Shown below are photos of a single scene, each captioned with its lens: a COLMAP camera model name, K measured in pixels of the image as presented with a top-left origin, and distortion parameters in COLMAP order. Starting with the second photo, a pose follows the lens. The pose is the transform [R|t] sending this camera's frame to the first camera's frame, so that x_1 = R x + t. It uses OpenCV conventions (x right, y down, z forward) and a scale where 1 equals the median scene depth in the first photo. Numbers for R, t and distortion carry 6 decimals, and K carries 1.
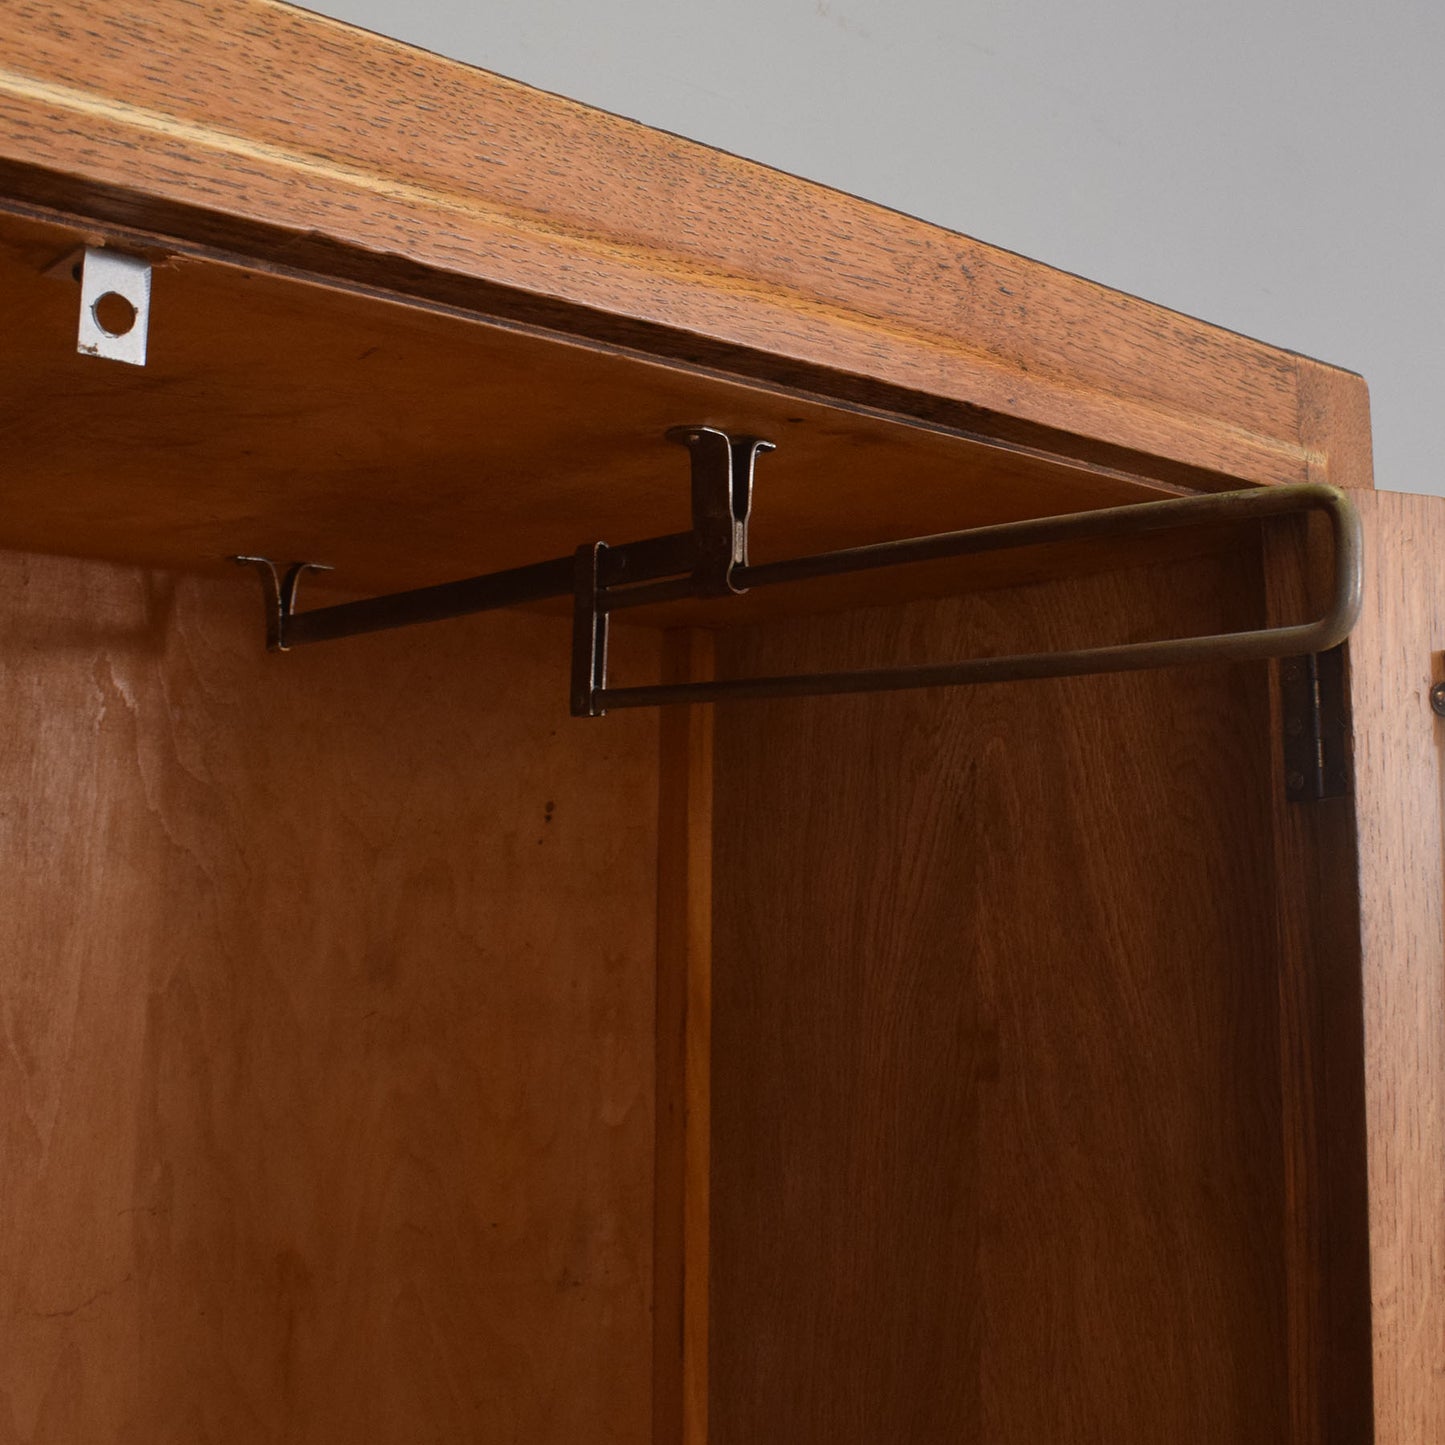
lens RADIAL K [[2053.5, 0, 863.8], [0, 2053.5, 622.5], [0, 0, 1]] dist [-0.094556, 0.077568]
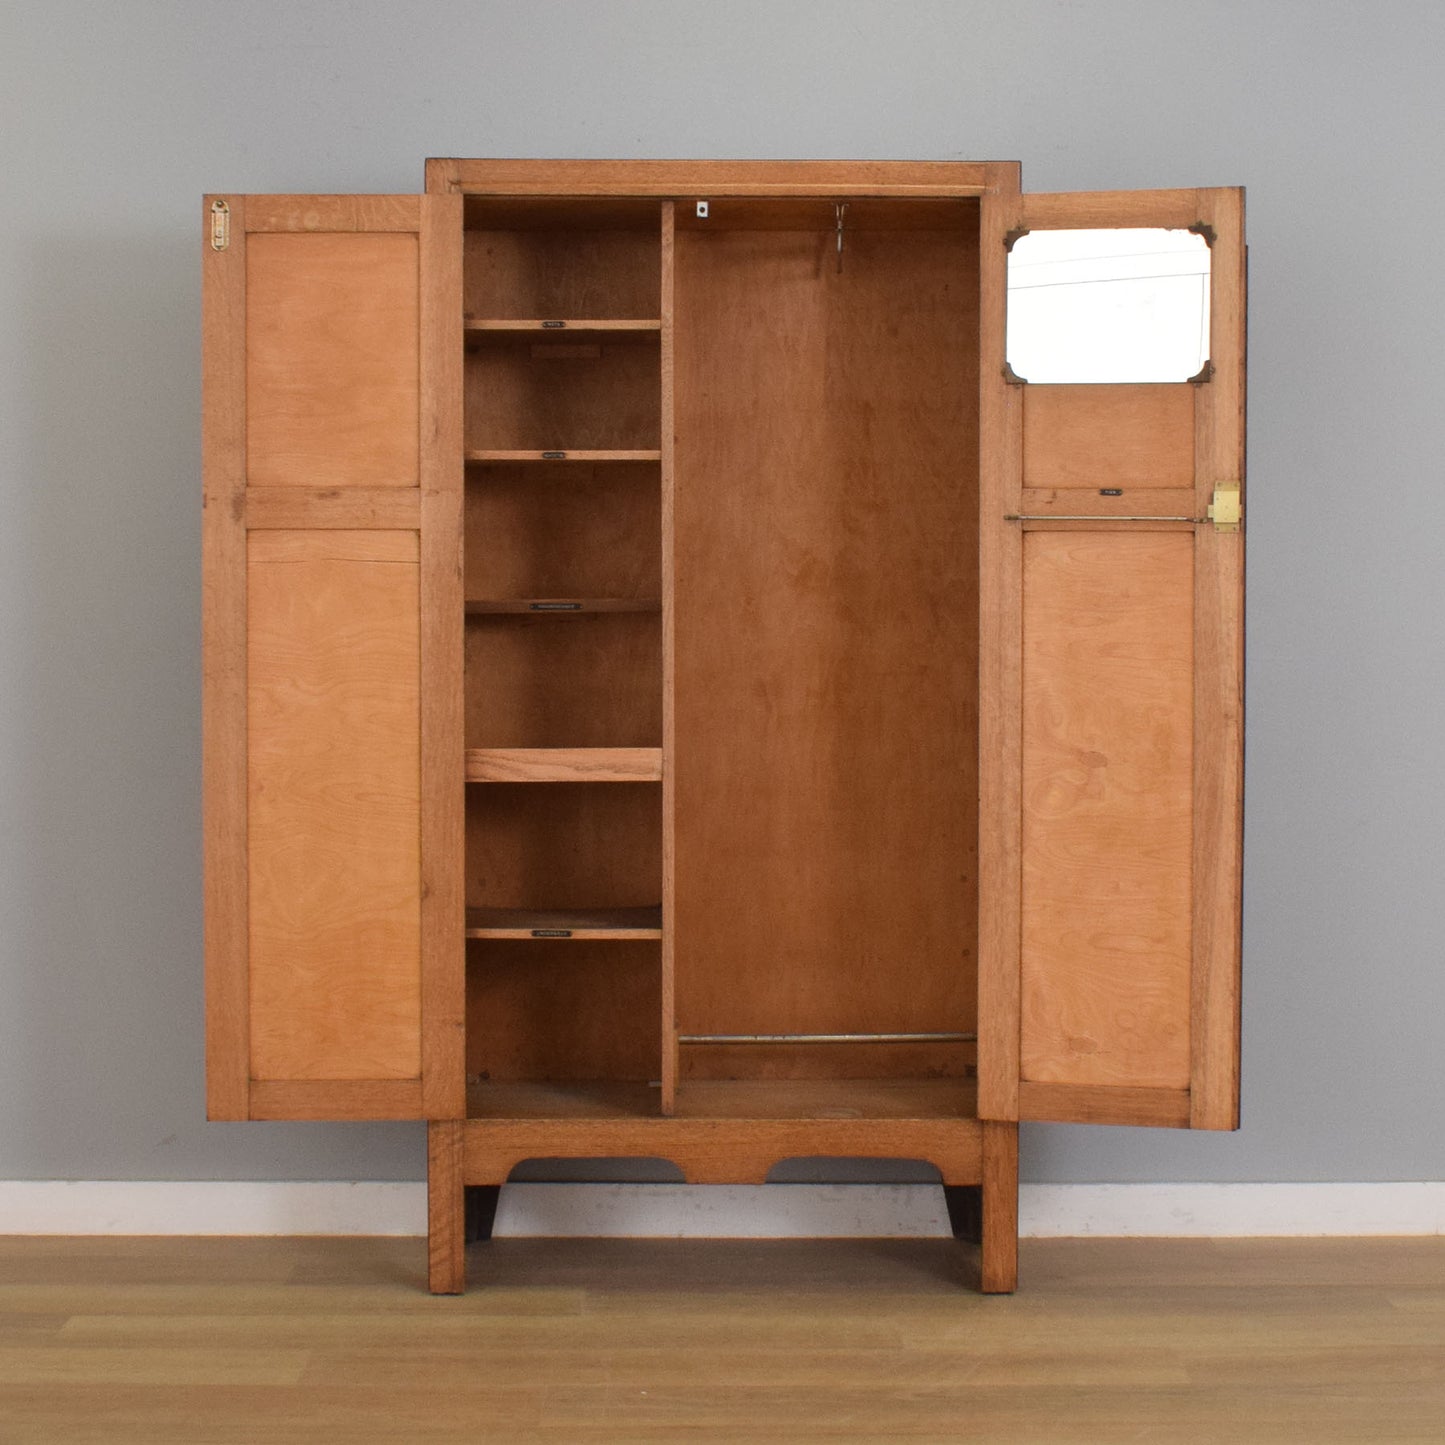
lens RADIAL K [[2858.2, 0, 746.7], [0, 2858.2, 693.4], [0, 0, 1]] dist [-0.065795, -0.217738]
pose [[0.710822, 0.032034, -0.702642, 6.259087], [0.097026, 0.984947, 0.143059, 0.092775], [0.696647, -0.169864, 0.697014, -5.638448]]
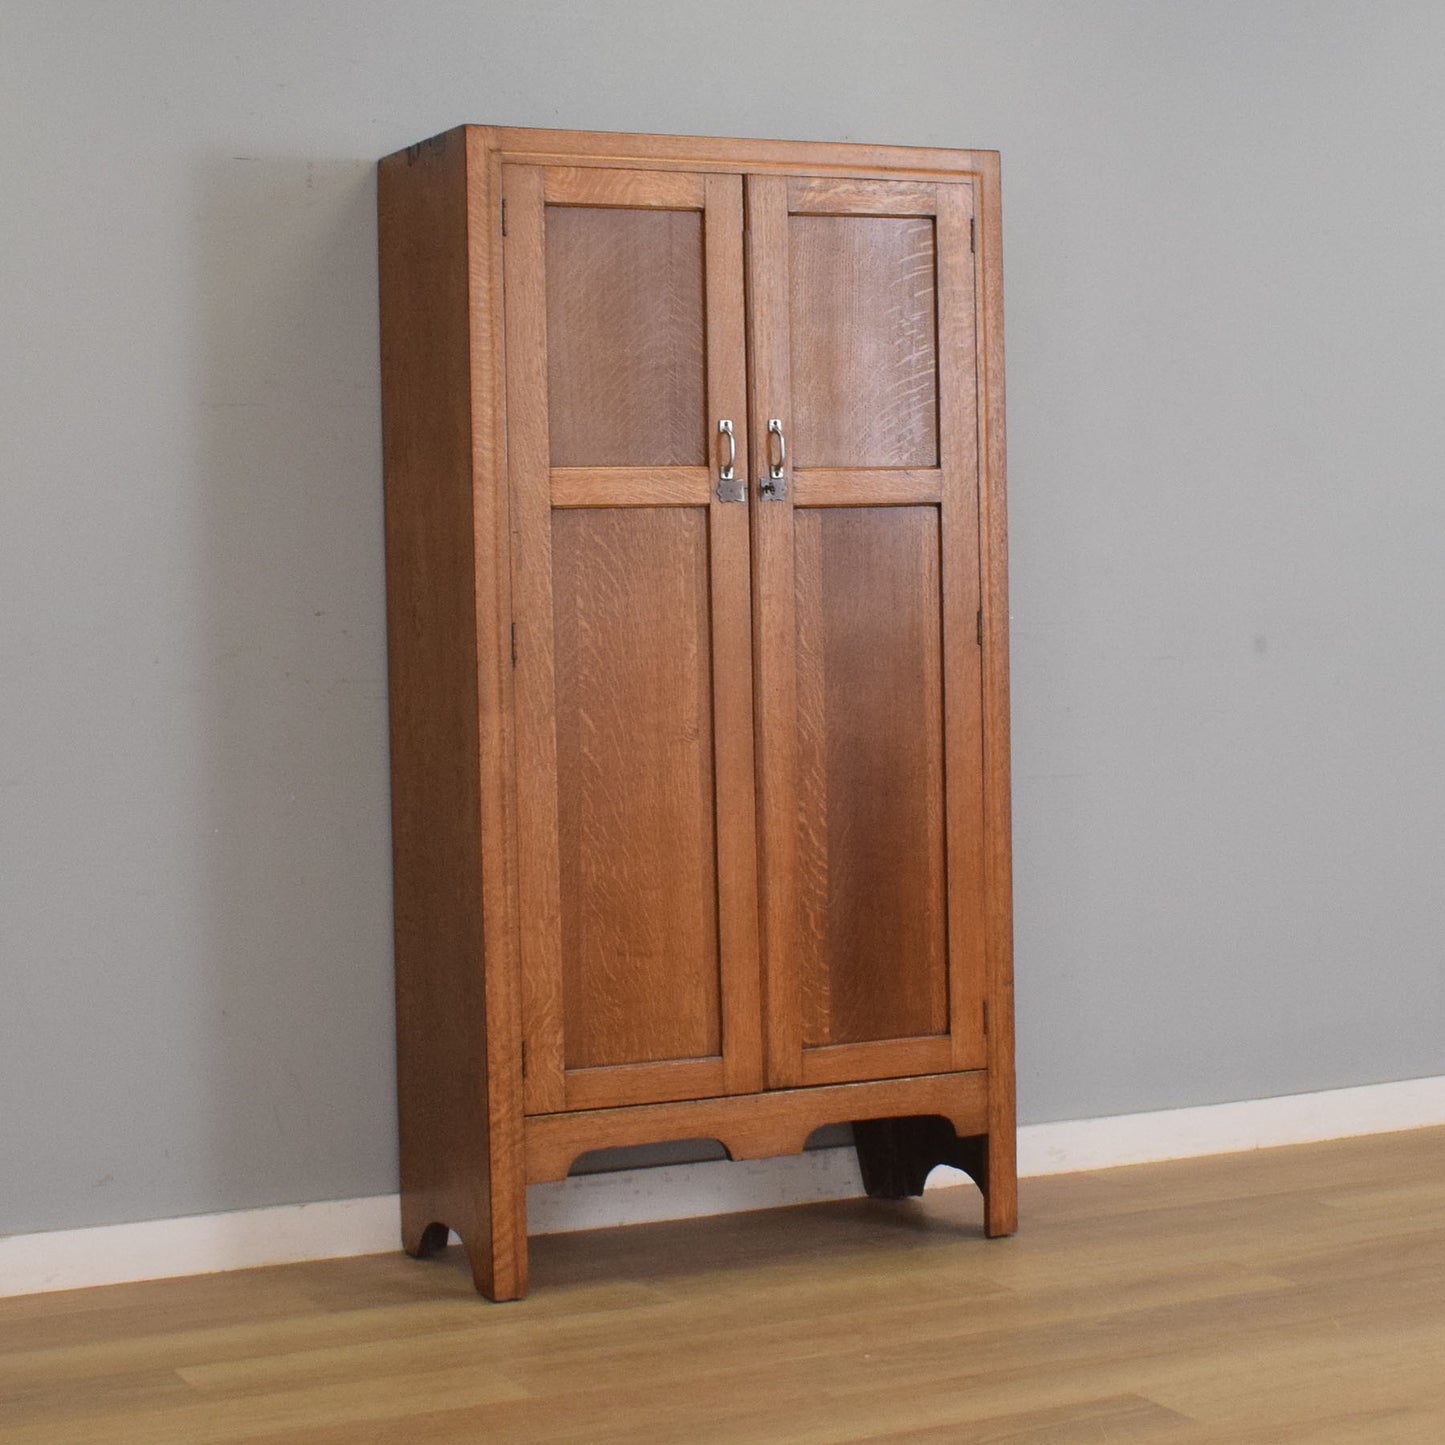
lens RADIAL K [[3011.4, 0, 721.4], [0, 3011.4, 694.3], [0, 0, 1]] dist [-0.073182, -0.081700]
pose [[0.938958, 0.001561, -0.344029, 2.992485], [0.064340, 0.981549, 0.180058, -0.280895], [0.337963, -0.191202, 0.921533, -8.305377]]
